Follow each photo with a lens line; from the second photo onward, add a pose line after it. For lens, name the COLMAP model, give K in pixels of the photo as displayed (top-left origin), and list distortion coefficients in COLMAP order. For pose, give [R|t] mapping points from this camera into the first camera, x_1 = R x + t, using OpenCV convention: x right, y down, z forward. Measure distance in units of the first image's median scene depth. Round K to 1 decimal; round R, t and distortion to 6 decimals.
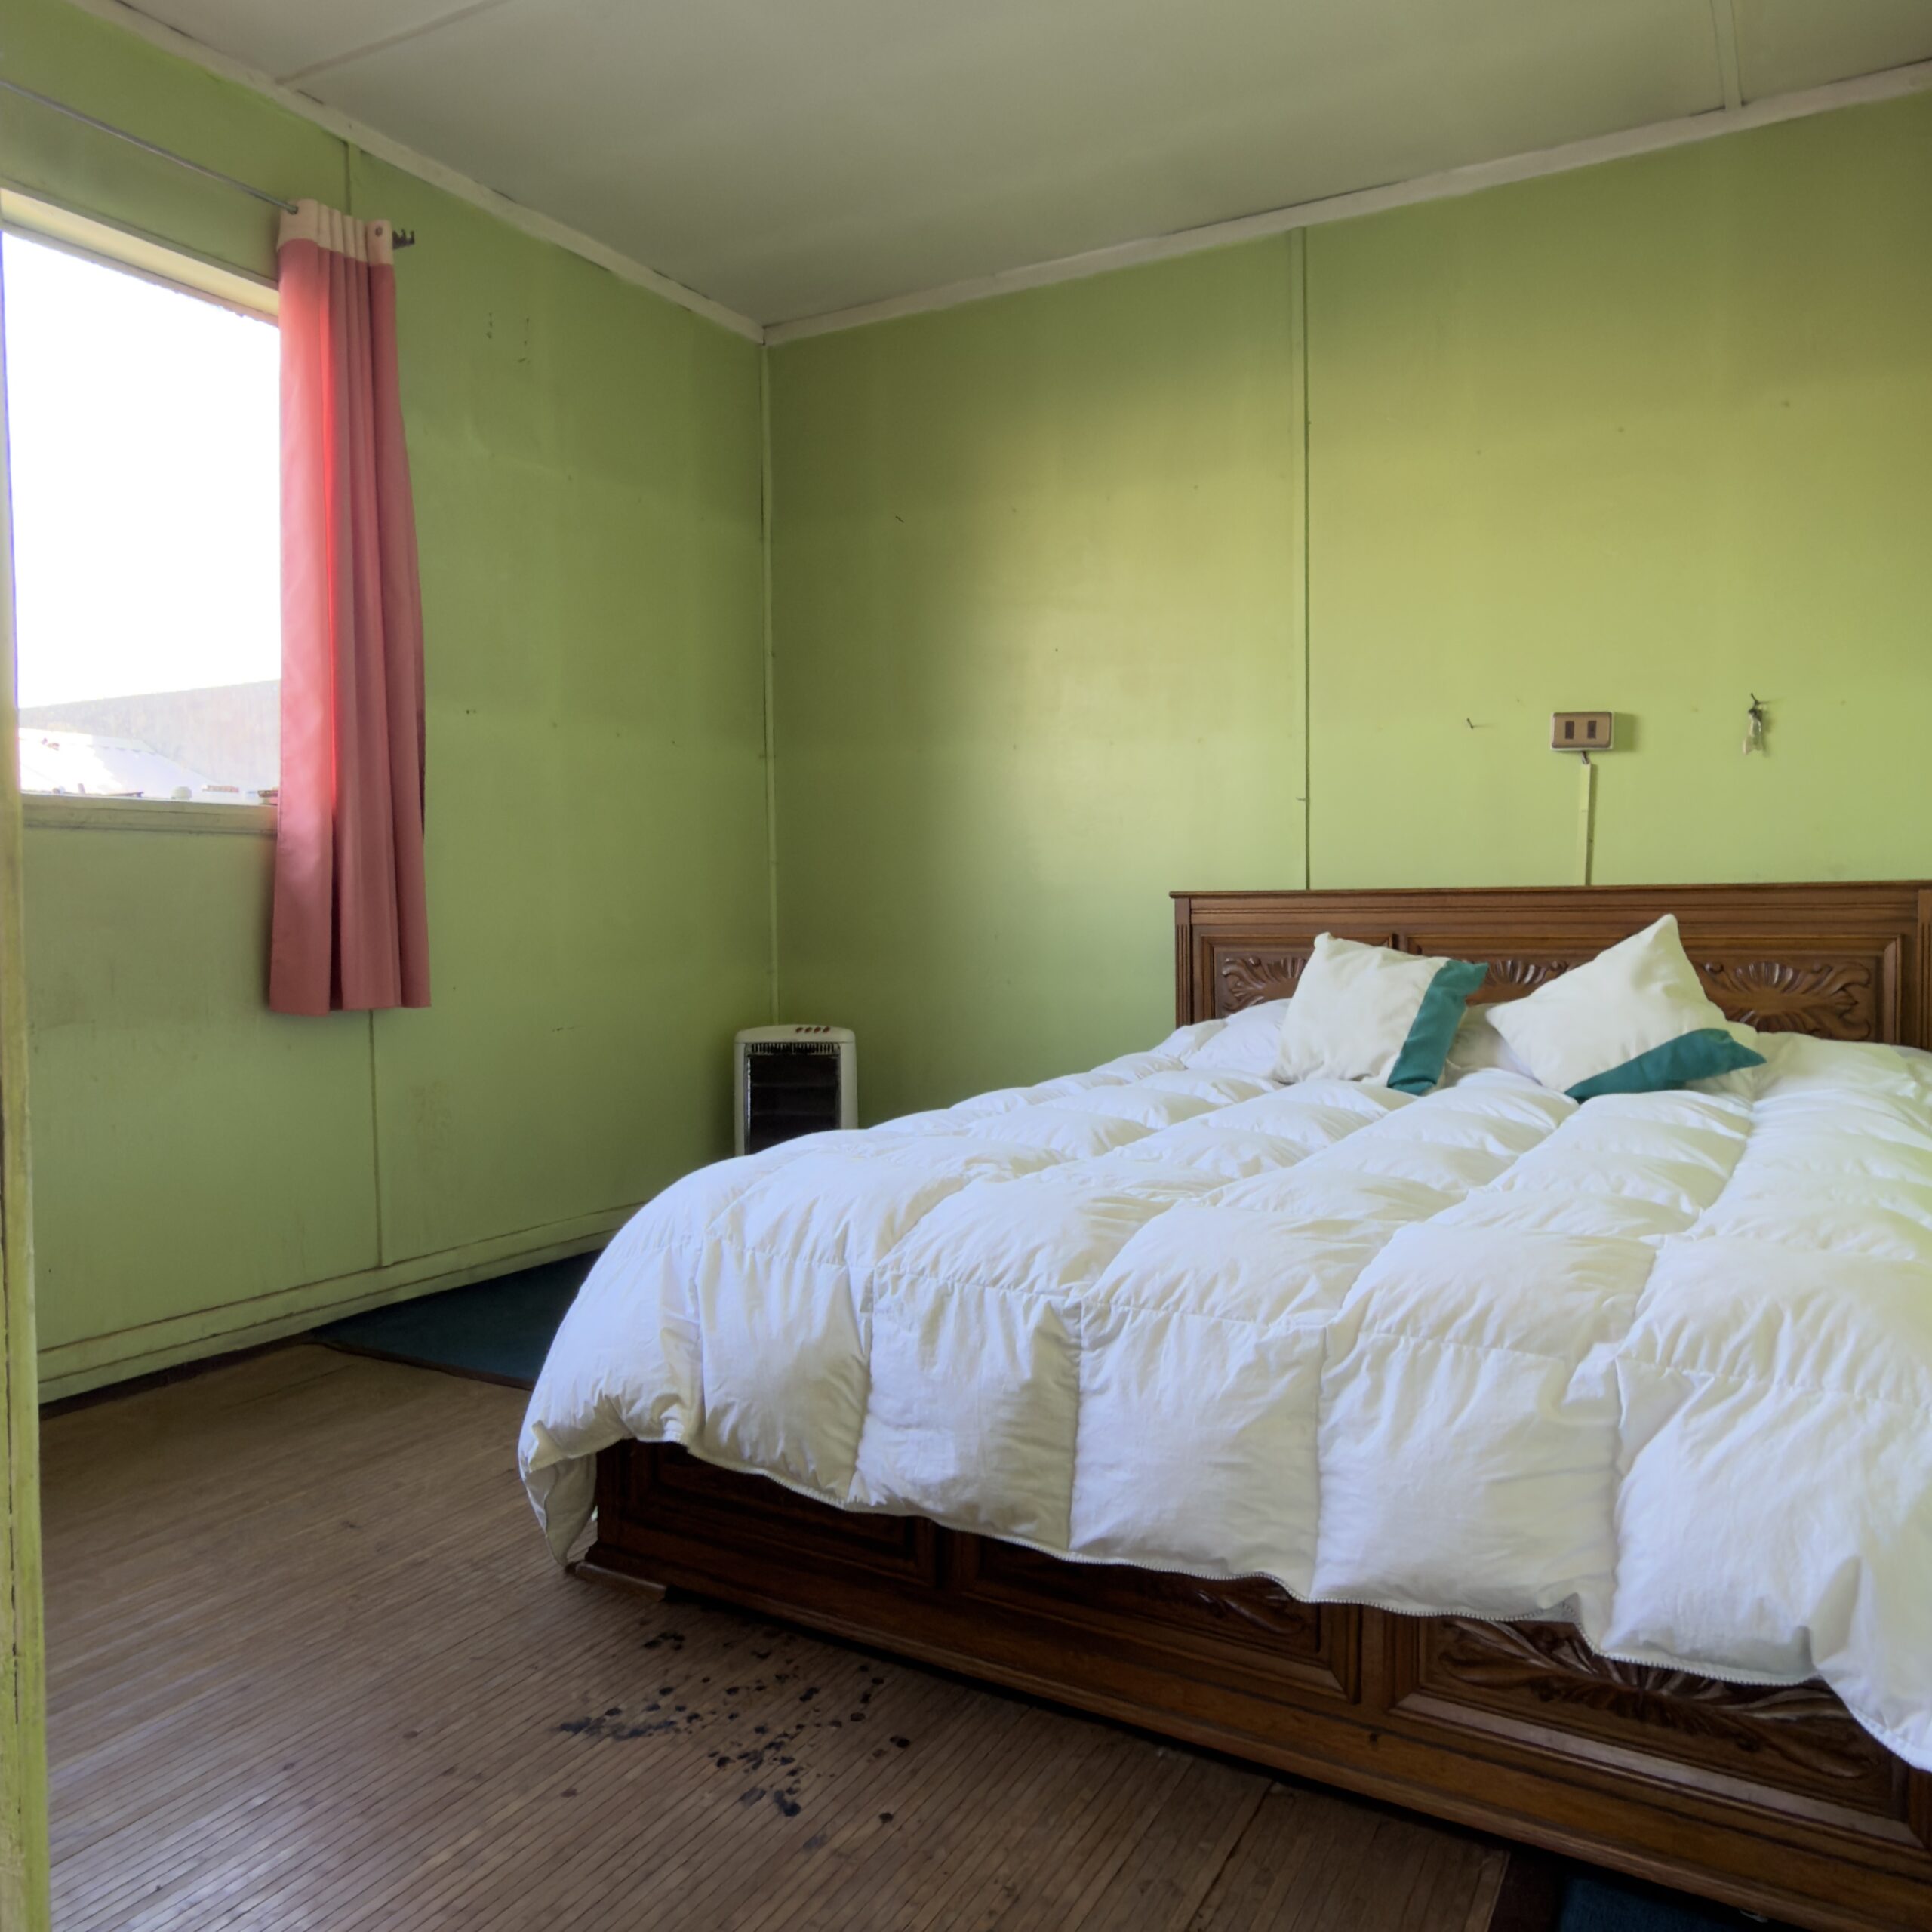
lens RADIAL K [[1557.4, 0, 964.4], [0, 1557.4, 966.9], [0, 0, 1]] dist [0.002300, -0.007458]
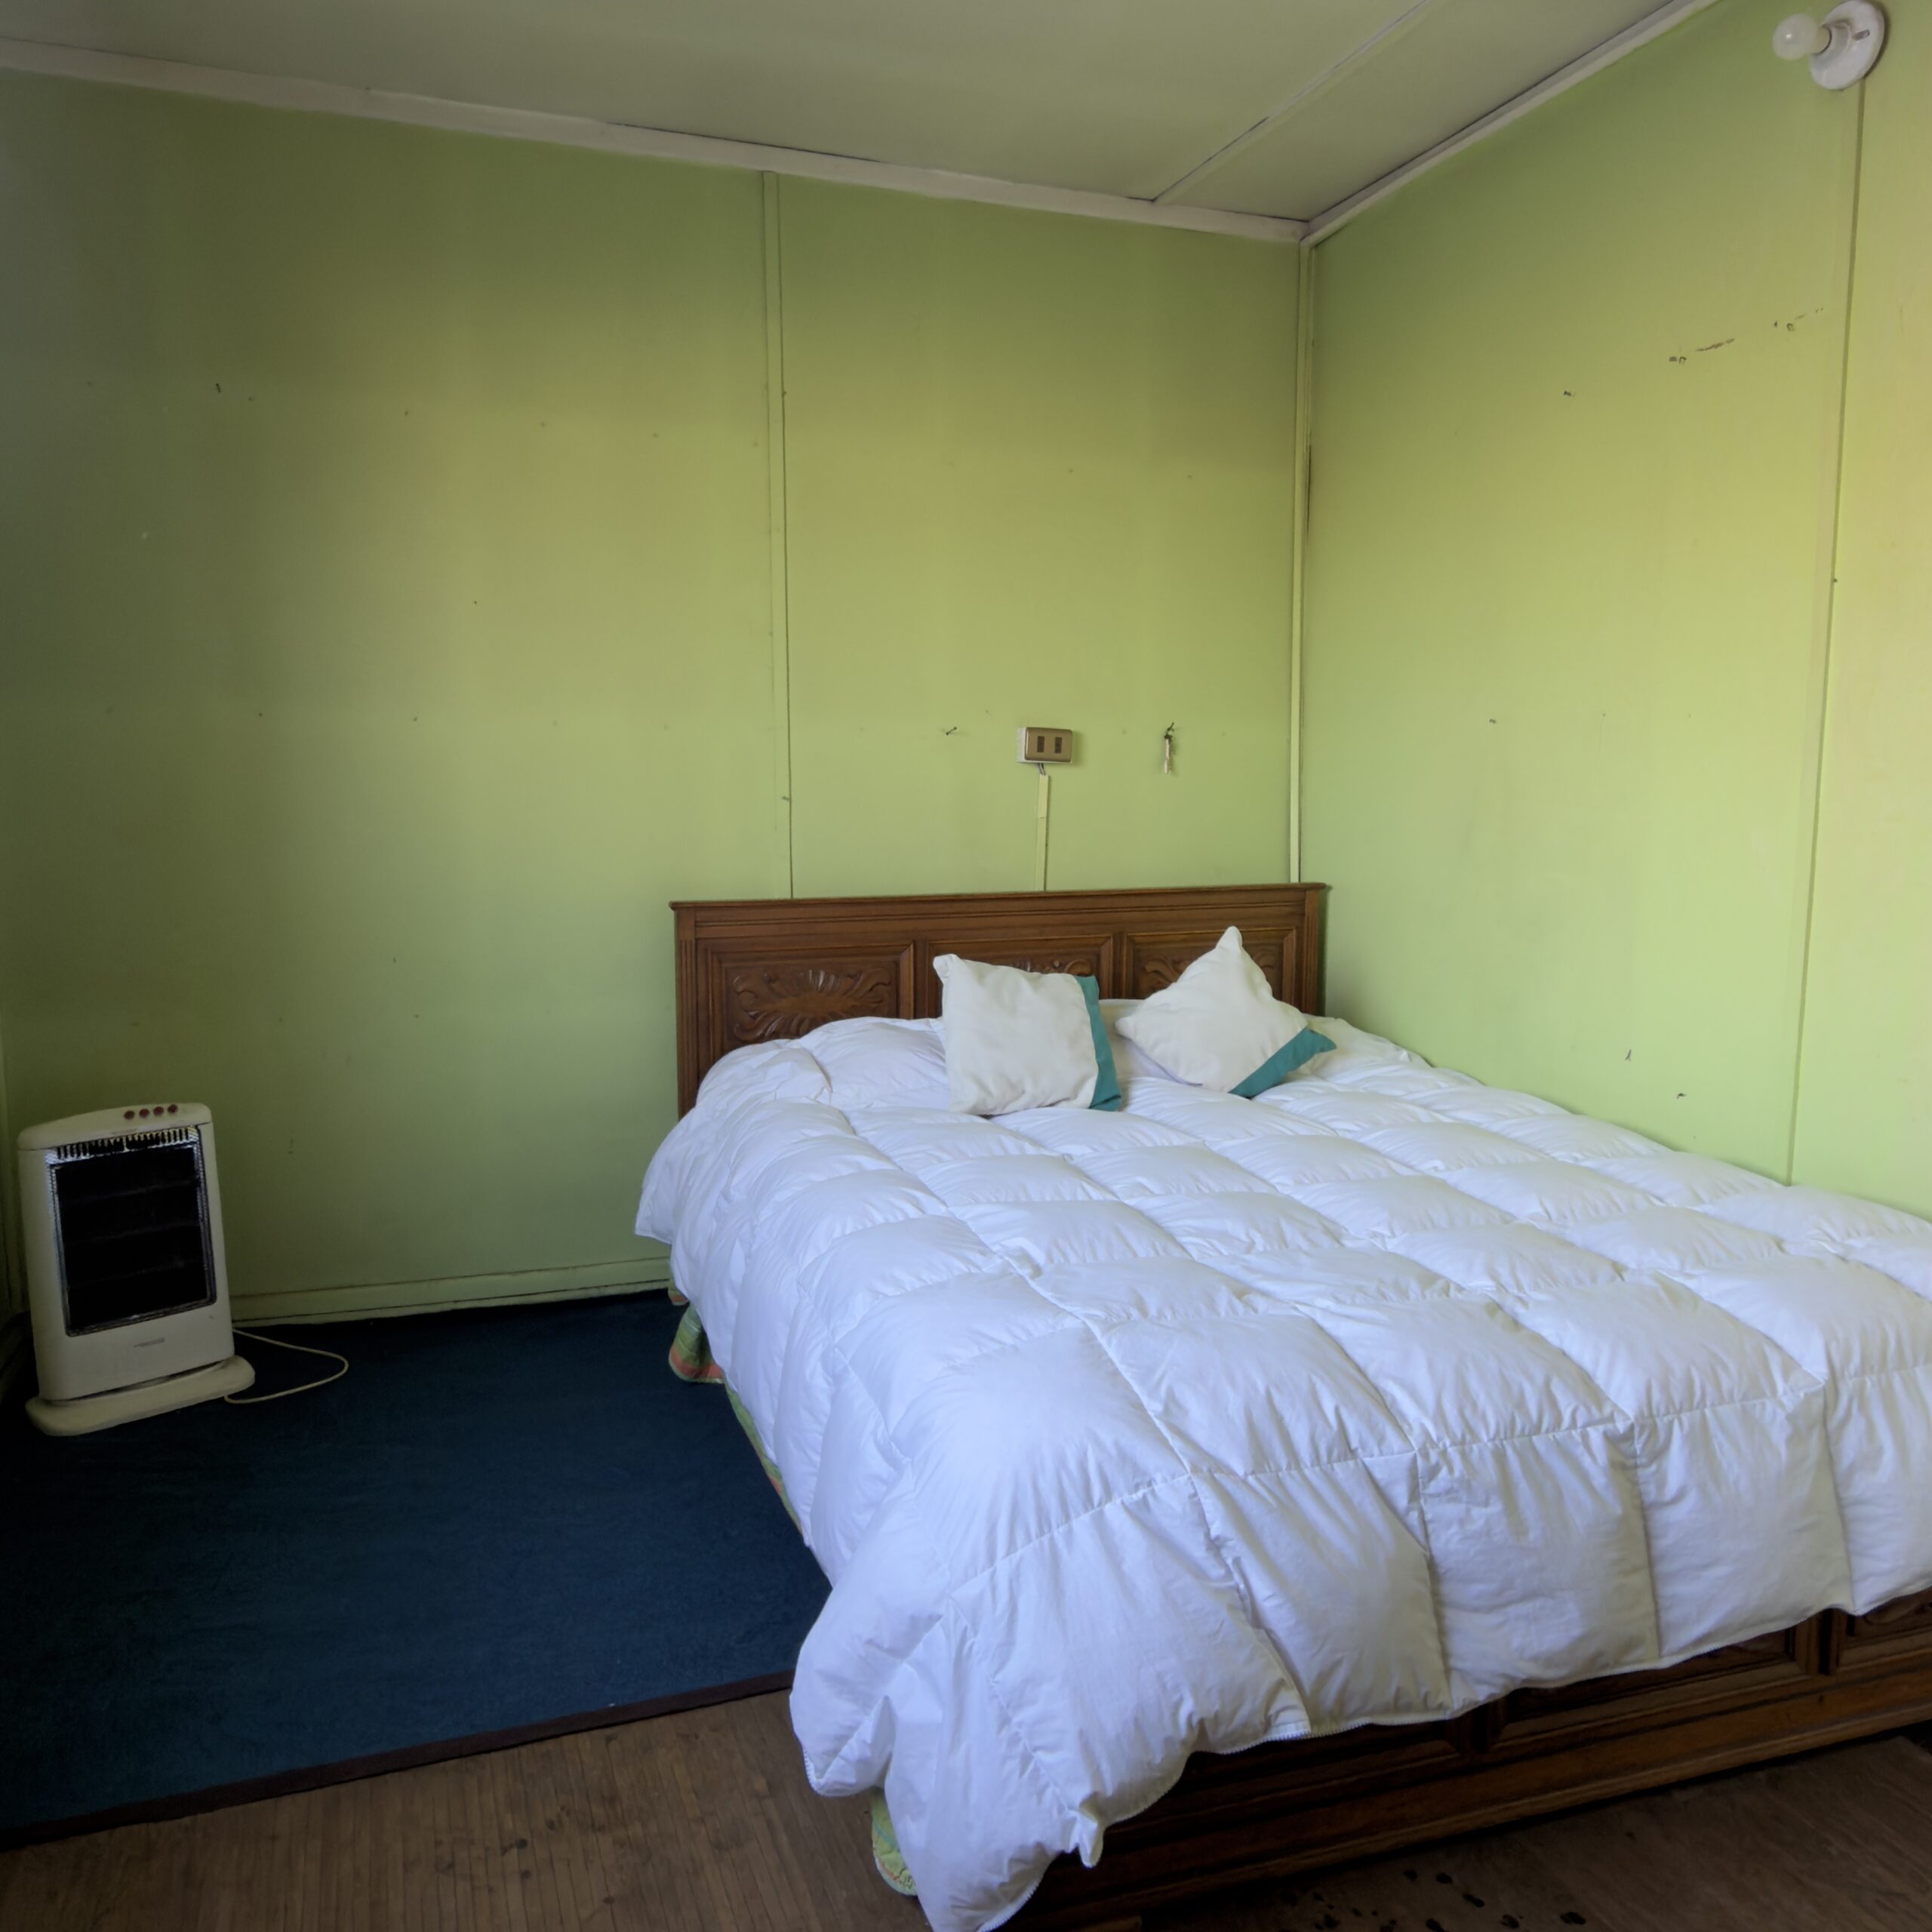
lens RADIAL K [[1557.4, 0, 968.5], [0, 1557.4, 963.8], [0, 0, 1]] dist [0.002300, -0.007458]
pose [[0.650217, -0.083244, 0.755175, -0.899004], [0.028906, 0.995970, 0.084899, -0.176835], [-0.759199, -0.033374, 0.650003, 0.621832]]
